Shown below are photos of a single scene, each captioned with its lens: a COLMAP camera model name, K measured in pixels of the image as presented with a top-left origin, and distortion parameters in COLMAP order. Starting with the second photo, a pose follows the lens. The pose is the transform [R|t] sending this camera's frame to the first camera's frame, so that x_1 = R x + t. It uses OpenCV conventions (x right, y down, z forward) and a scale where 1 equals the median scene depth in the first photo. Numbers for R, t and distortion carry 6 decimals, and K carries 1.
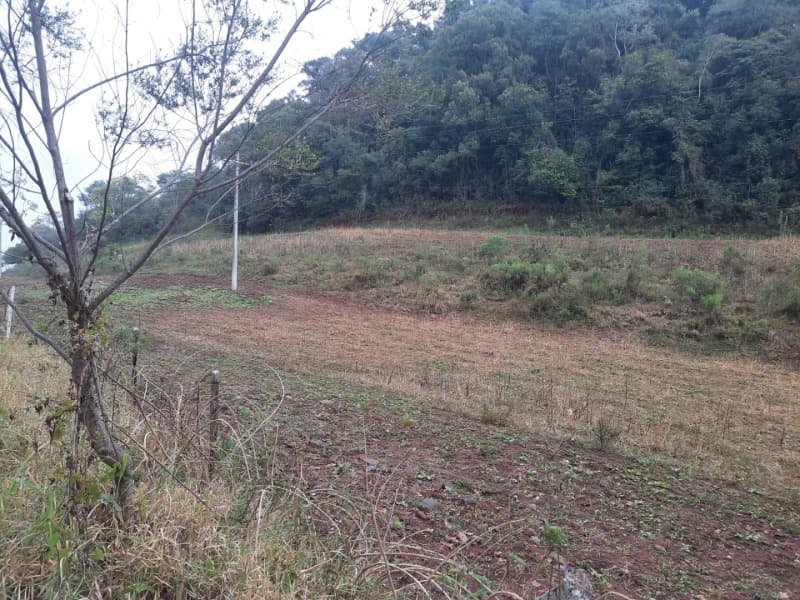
lens RADIAL K [[579.9, 0, 406.0], [0, 579.9, 299.3], [0, 0, 1]] dist [0.069485, -0.066782]
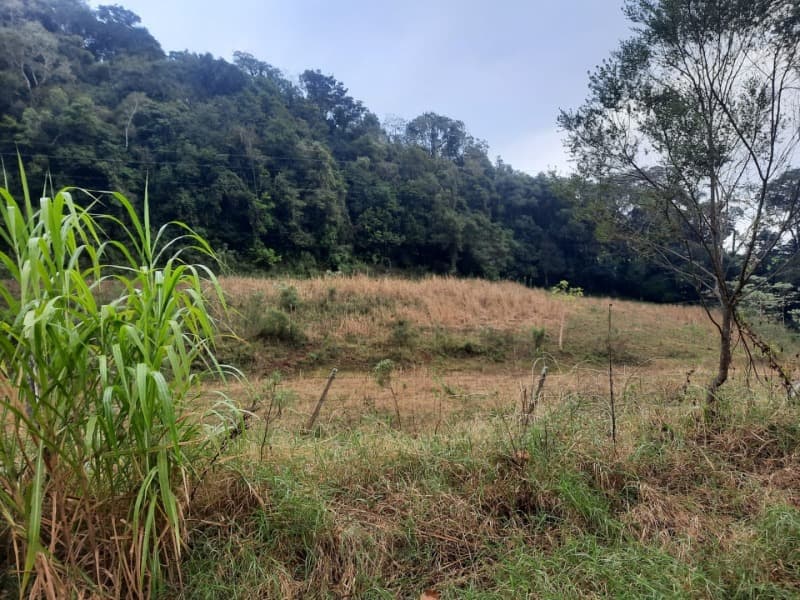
lens RADIAL K [[587.4, 0, 402.7], [0, 587.4, 296.7], [0, 0, 1]] dist [0.059798, -0.071399]
pose [[0.544567, -0.042137, 0.837658, -0.143182], [0.105157, 0.994286, -0.018347, -0.004742], [-0.832099, 0.098076, 0.545886, 0.038214]]
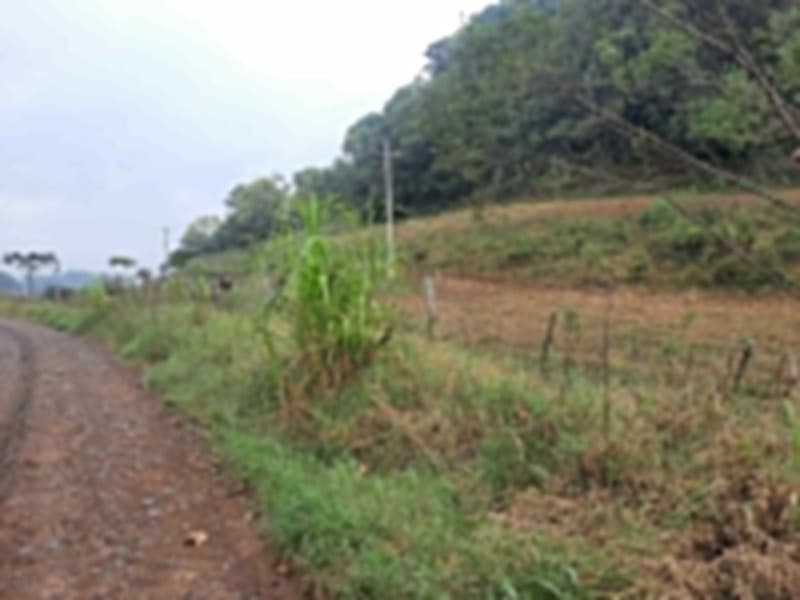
lens RADIAL K [[583.6, 0, 402.8], [0, 583.6, 298.1], [0, 0, 1]] dist [0.059497, -0.062622]
pose [[0.977199, -0.058229, -0.204186, -0.059035], [0.064592, 0.997608, 0.024632, -0.002120], [0.202263, -0.037259, 0.978622, -0.017296]]
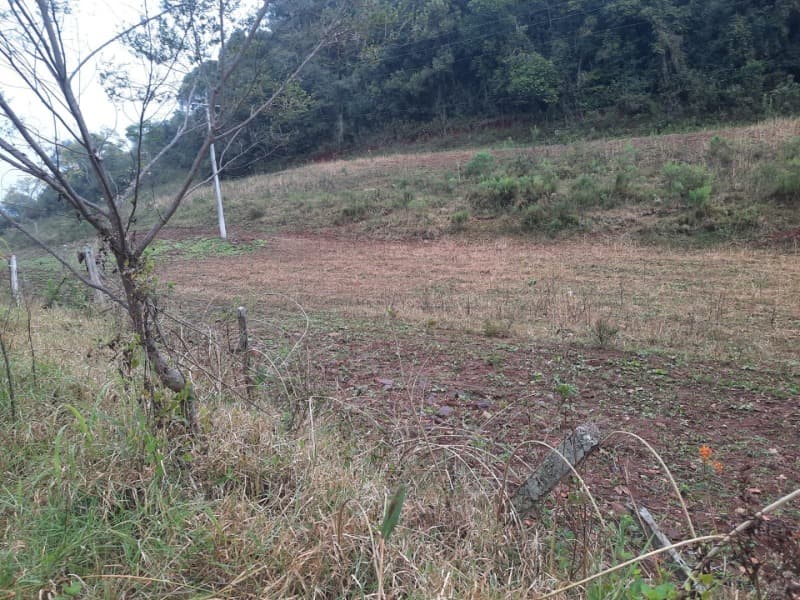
lens RADIAL K [[582.4, 0, 405.9], [0, 582.4, 296.3], [0, 0, 1]] dist [0.065343, -0.063361]
pose [[0.993515, -0.113605, 0.004577, -0.002253], [0.112310, 0.986863, 0.116138, 0.001087], [-0.017710, -0.114871, 0.993223, -0.006929]]
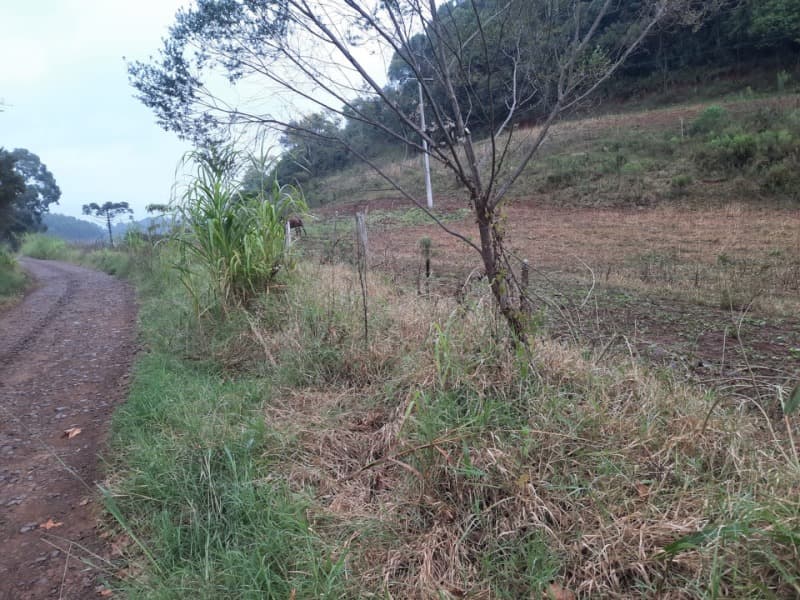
lens RADIAL K [[583.6, 0, 402.8], [0, 583.6, 298.1], [0, 0, 1]] dist [0.059497, -0.062622]
pose [[0.944120, -0.072090, -0.321622, -0.015299], [0.119936, 0.984034, 0.131504, 0.000791], [0.307007, -0.162729, 0.937692, -0.021005]]
